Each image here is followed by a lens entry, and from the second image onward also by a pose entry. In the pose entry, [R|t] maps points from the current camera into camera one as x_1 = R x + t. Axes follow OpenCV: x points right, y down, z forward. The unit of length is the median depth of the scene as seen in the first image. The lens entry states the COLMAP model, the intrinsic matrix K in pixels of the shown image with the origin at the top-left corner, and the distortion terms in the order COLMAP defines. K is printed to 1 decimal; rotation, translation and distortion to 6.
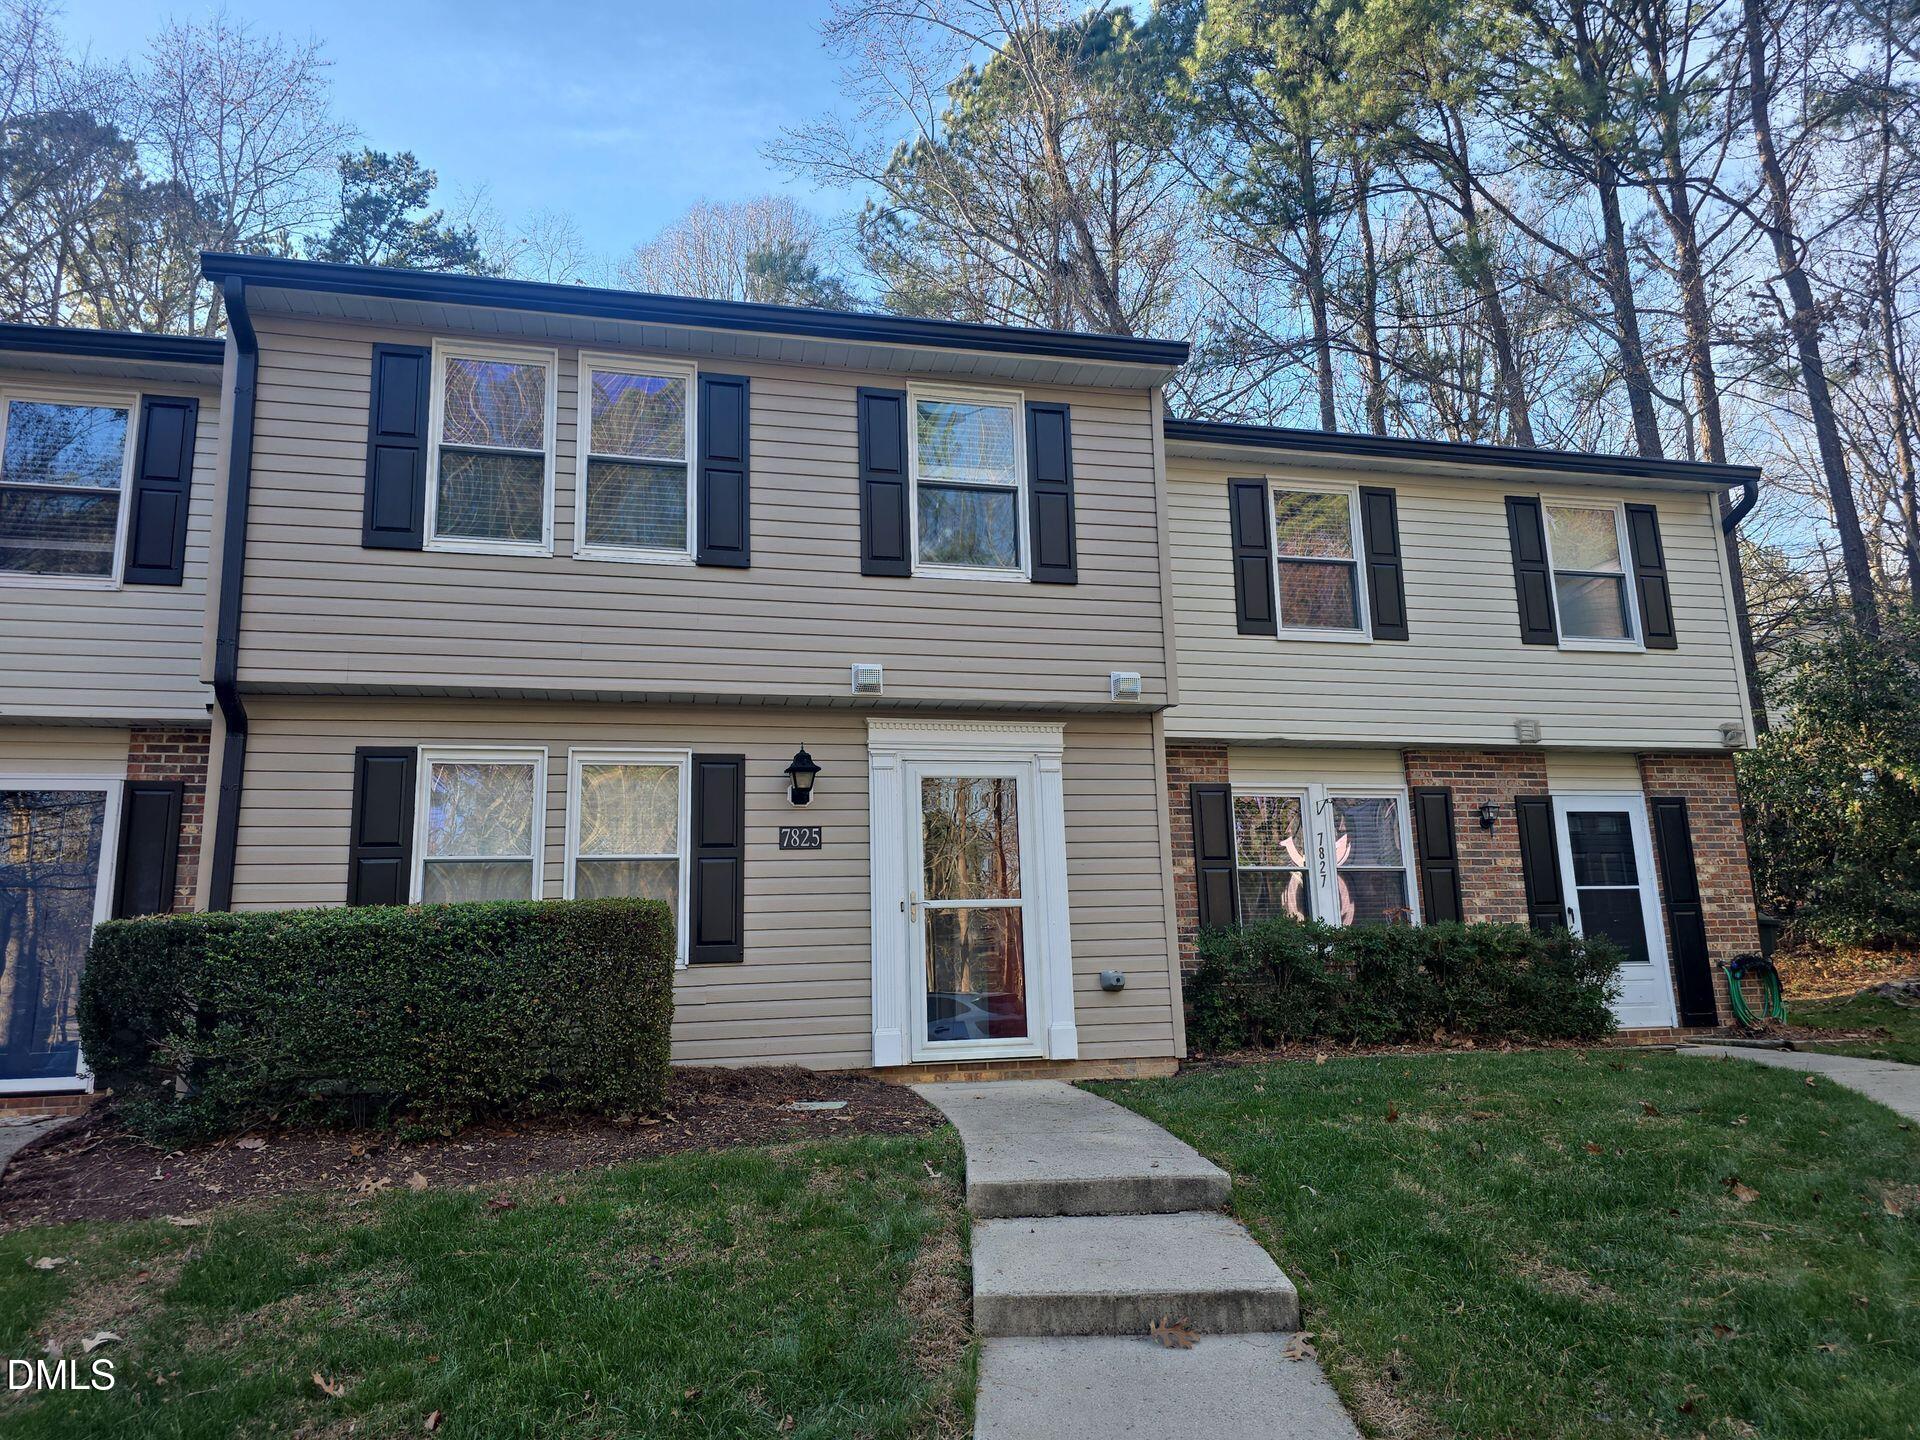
lens RADIAL K [[1283.4, 0, 960.0], [0, 1283.4, 720.0], [0, 0, 1]] dist [0.078120, -0.075443]
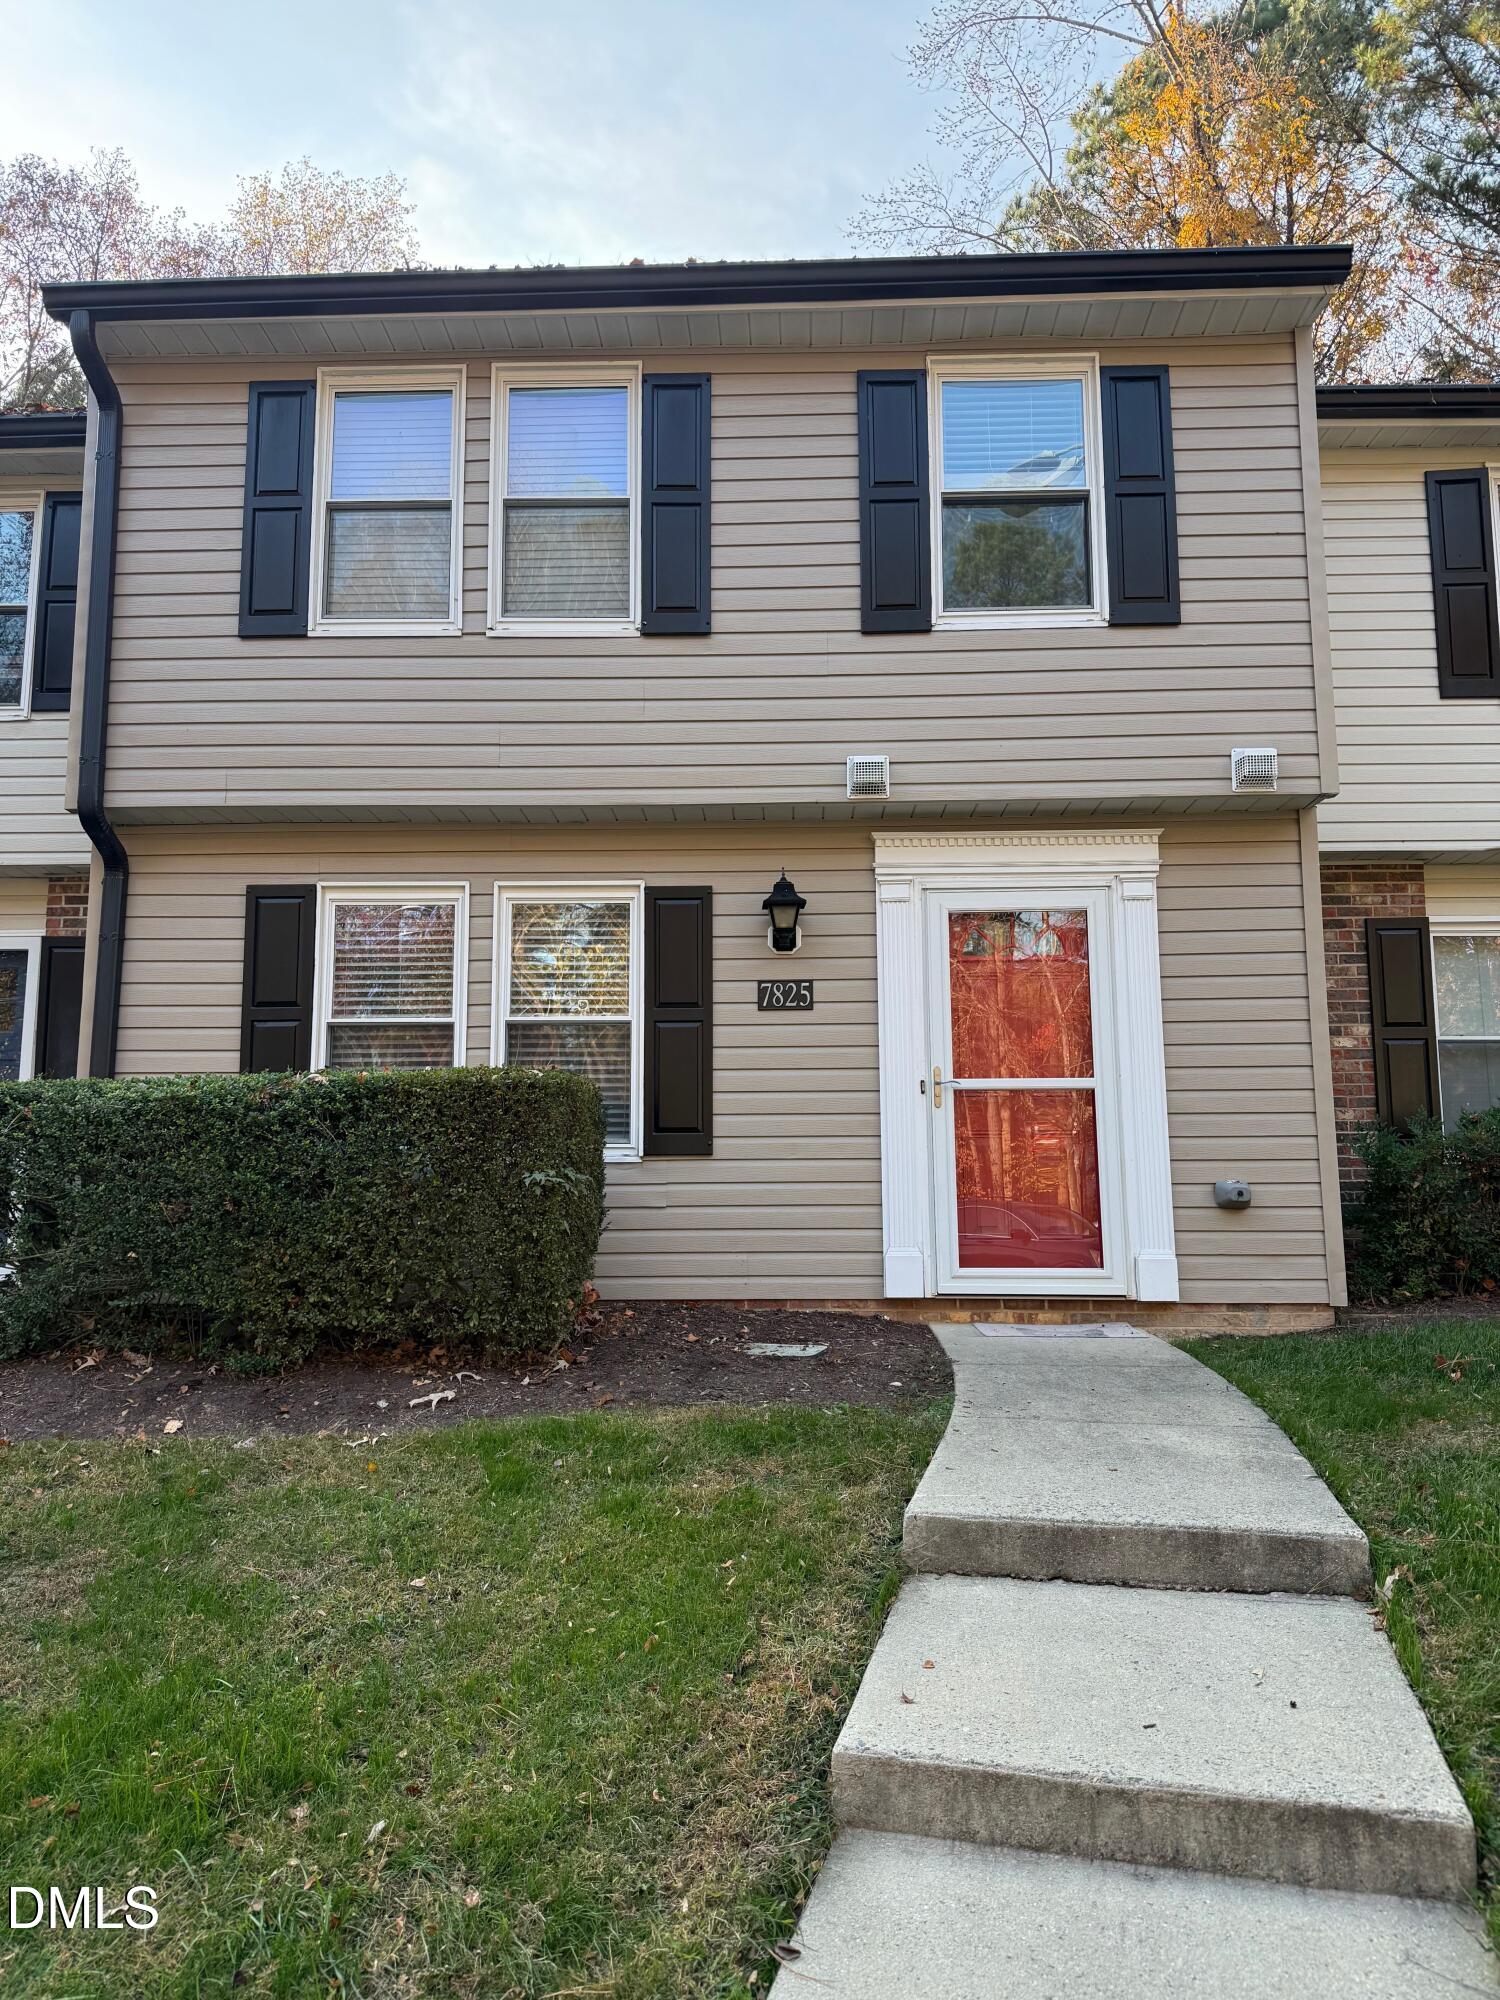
lens RADIAL K [[1371.5, 0, 749.7], [0, 1371.5, 1010.9], [0, 0, 1]] dist [0.081078, -0.087300]
pose [[0.963941, -0.008848, -0.265970, 0.069650], [0.029287, 0.996903, 0.072978, 0.042037], [0.264501, -0.078136, 0.961215, 0.223033]]
